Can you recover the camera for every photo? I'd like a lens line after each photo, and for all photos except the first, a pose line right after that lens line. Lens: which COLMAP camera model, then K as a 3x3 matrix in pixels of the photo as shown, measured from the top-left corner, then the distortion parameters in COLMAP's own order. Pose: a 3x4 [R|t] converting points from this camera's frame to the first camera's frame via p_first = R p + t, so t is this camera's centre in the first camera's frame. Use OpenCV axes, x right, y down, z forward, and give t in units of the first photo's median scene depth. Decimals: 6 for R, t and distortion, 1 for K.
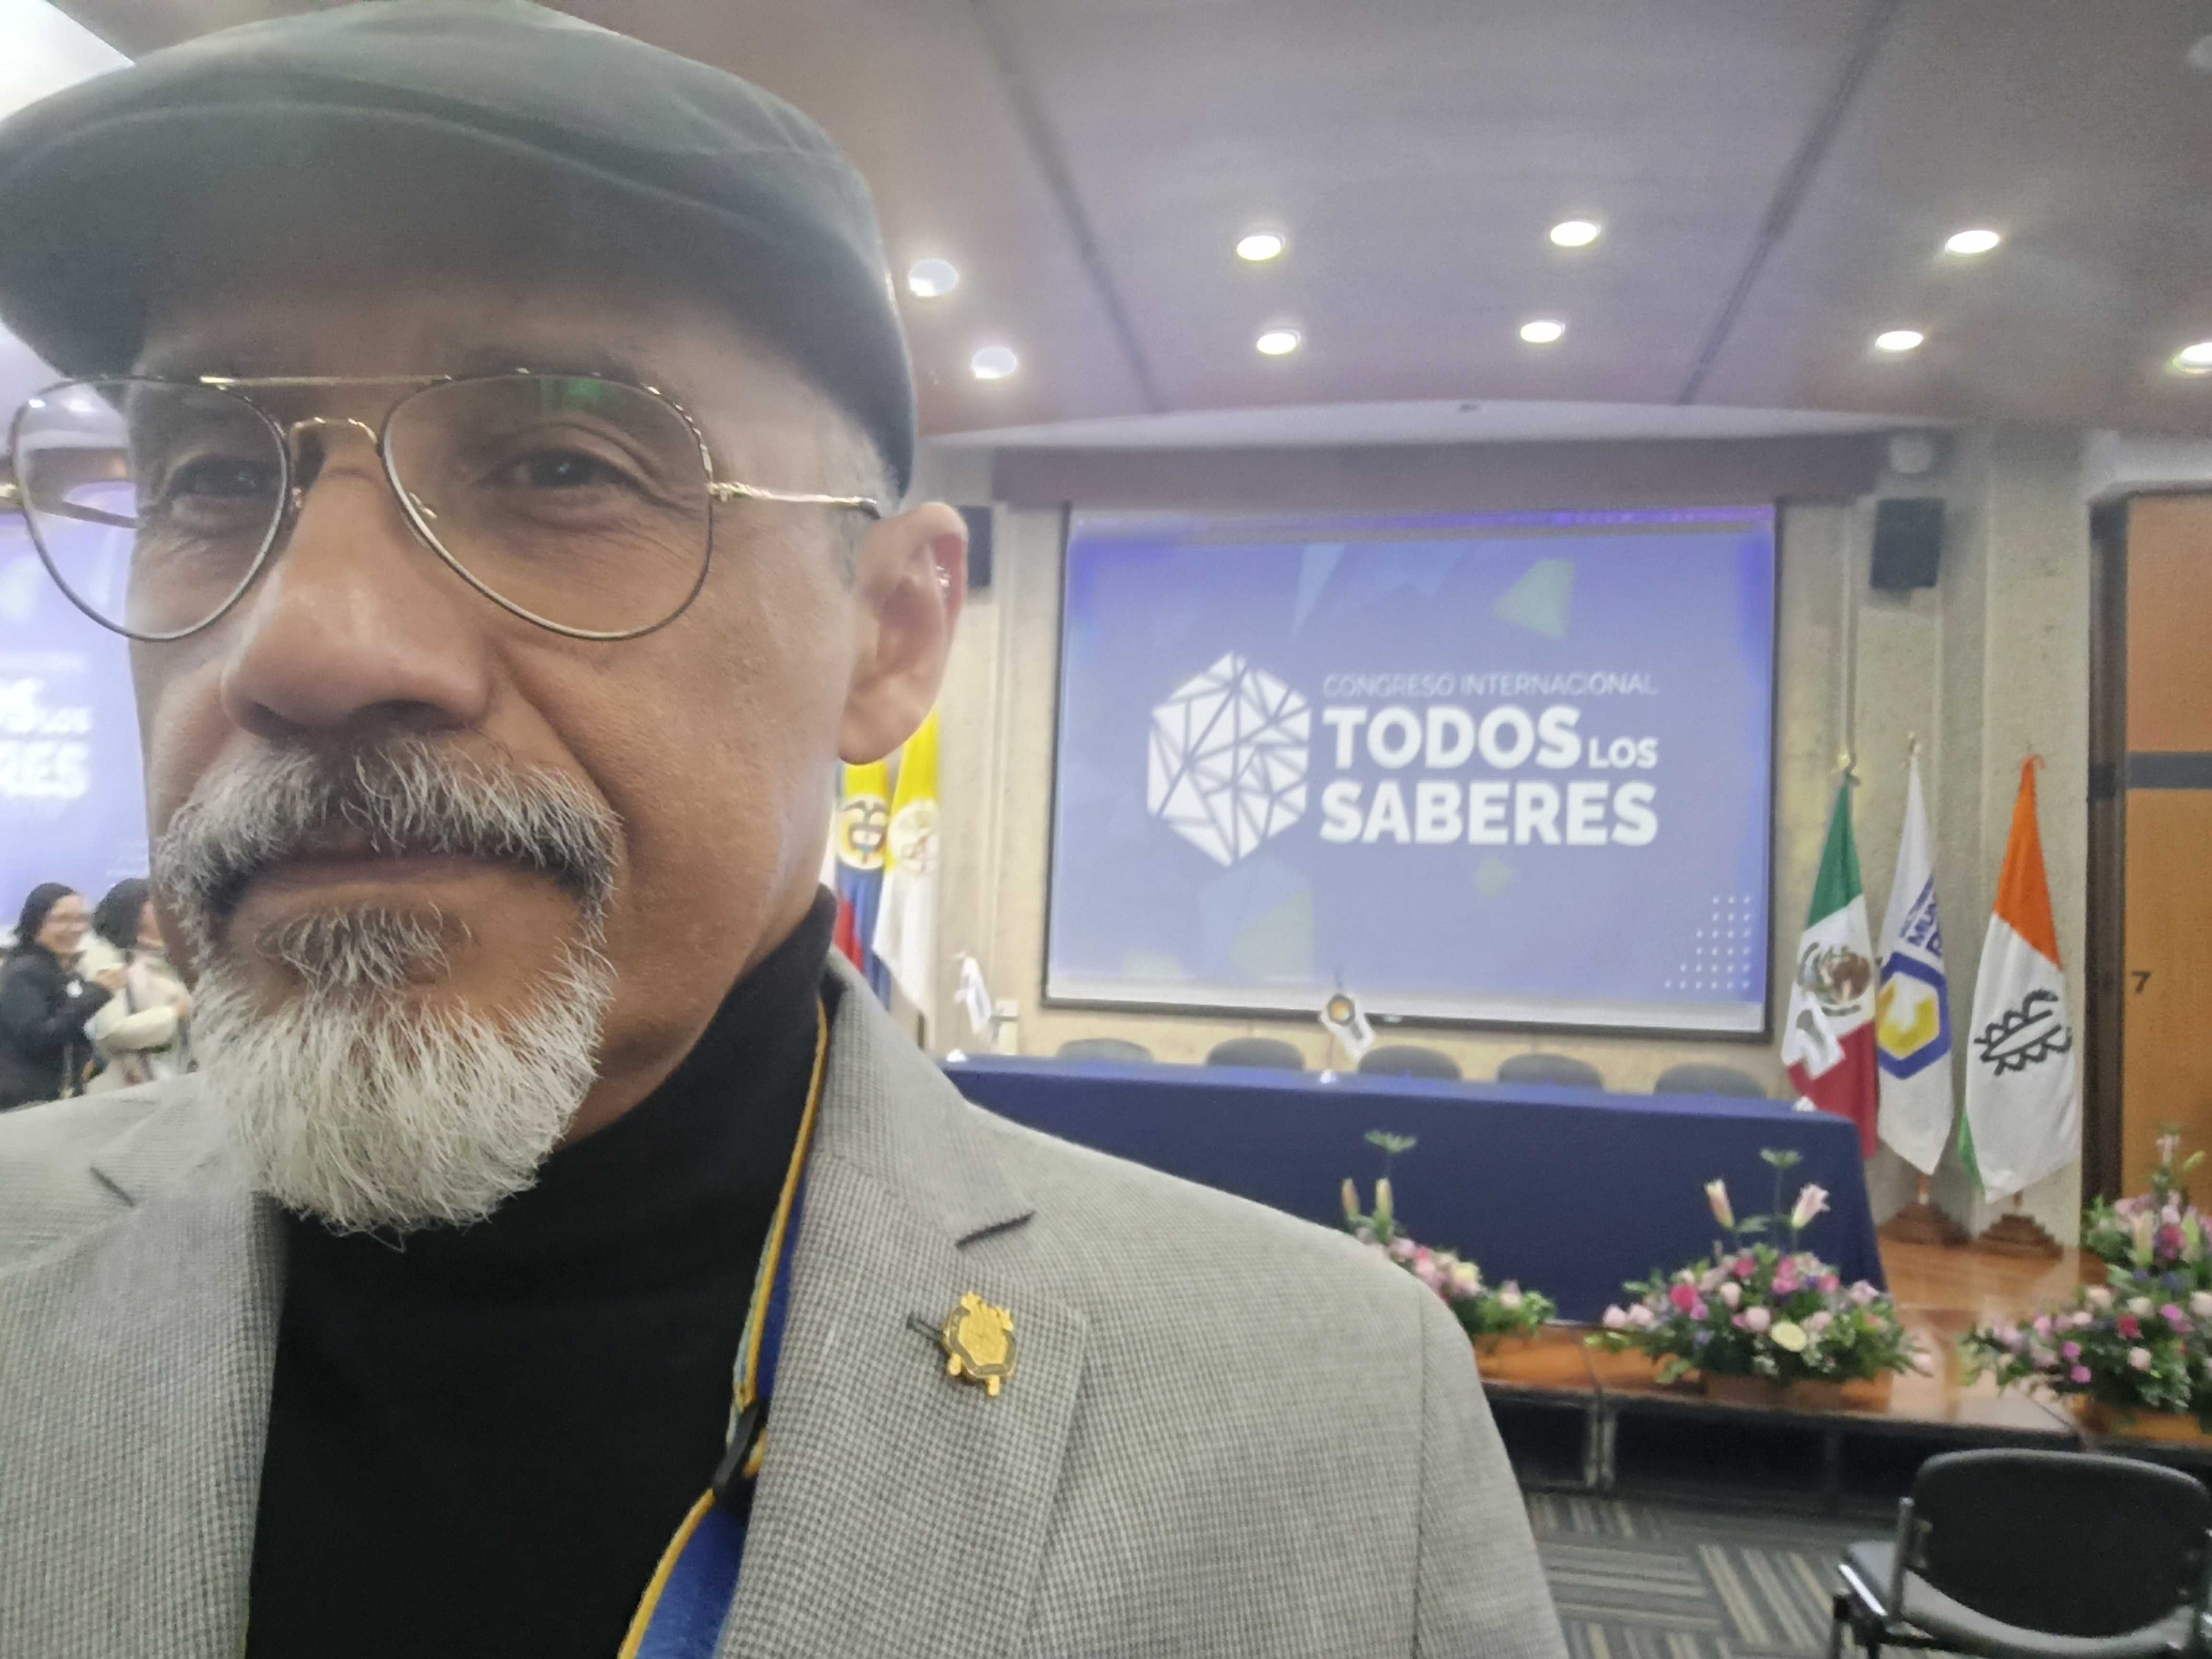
lens RADIAL K [[1556.4, 0, 1108.1], [0, 1556.4, 819.7], [0, 0, 1]] dist [-0.014487, -0.003898]
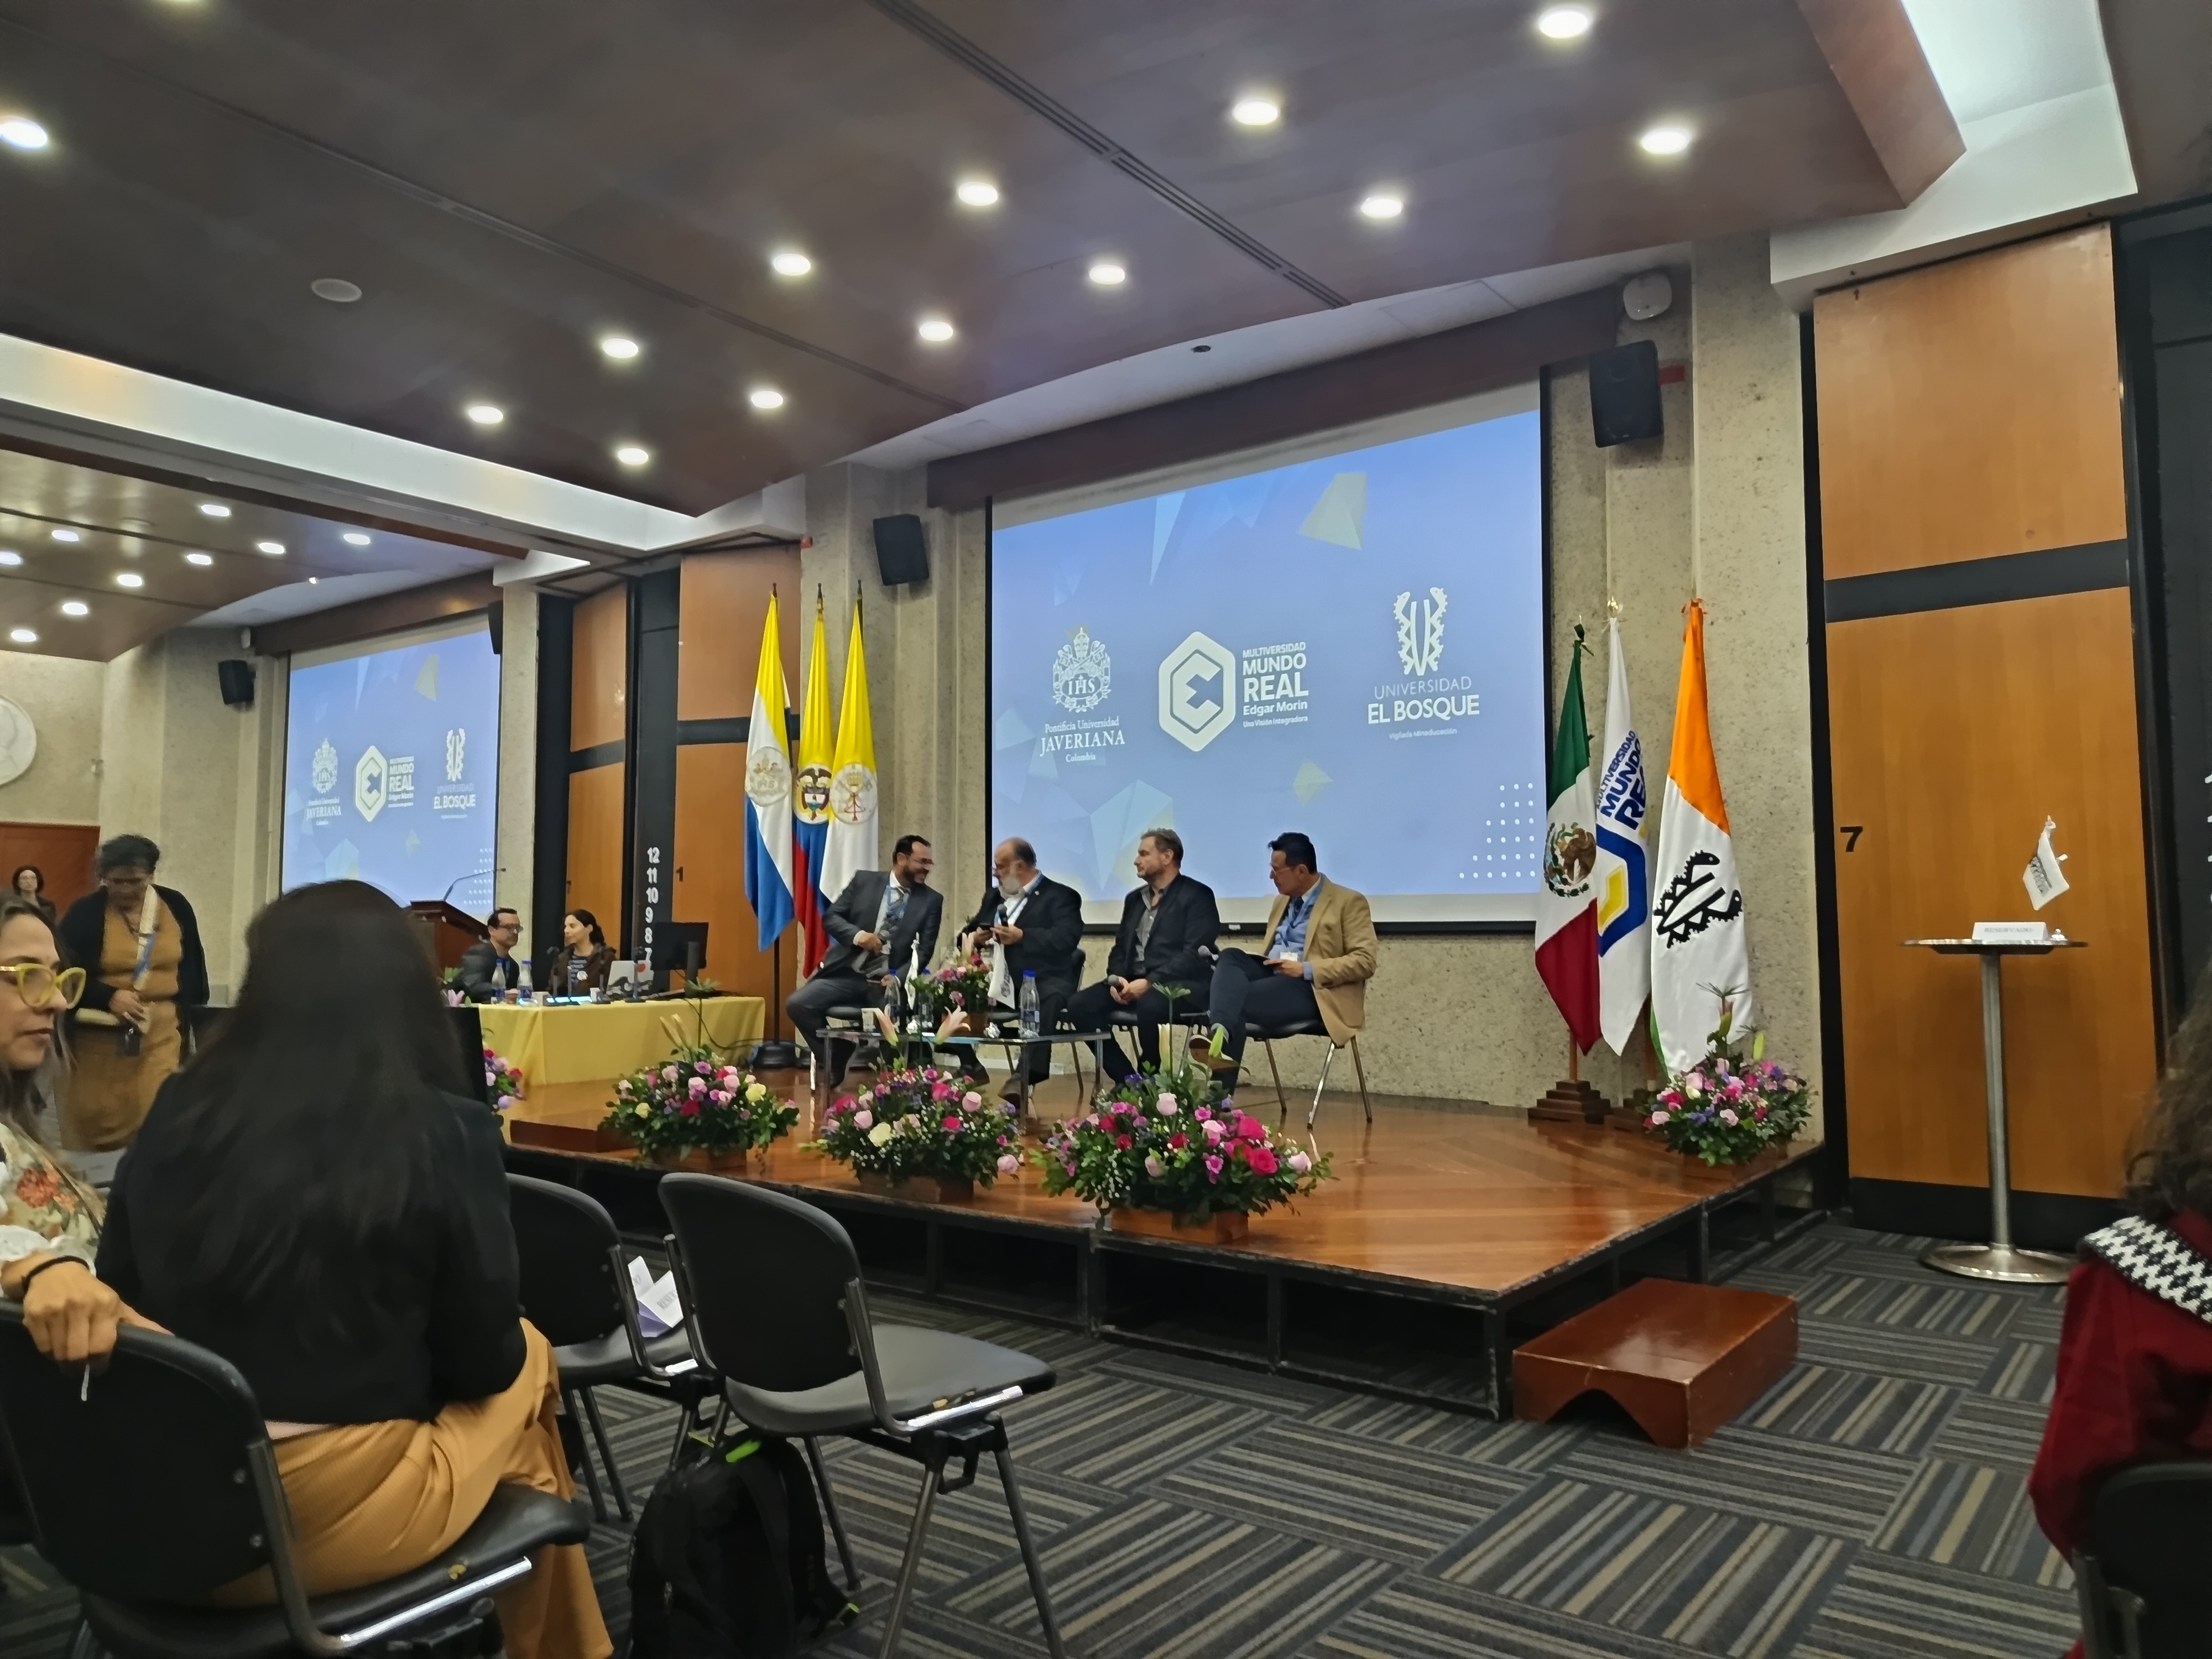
lens RADIAL K [[1556.4, 0, 1110.4], [0, 1556.4, 834.9], [0, 0, 1]] dist [-0.014487, -0.003898]
pose [[0.882334, -0.072958, -0.464934, 0.695002], [0.079707, 0.996805, -0.005156, 0.073530], [0.463824, -0.032509, 0.885330, 0.019738]]
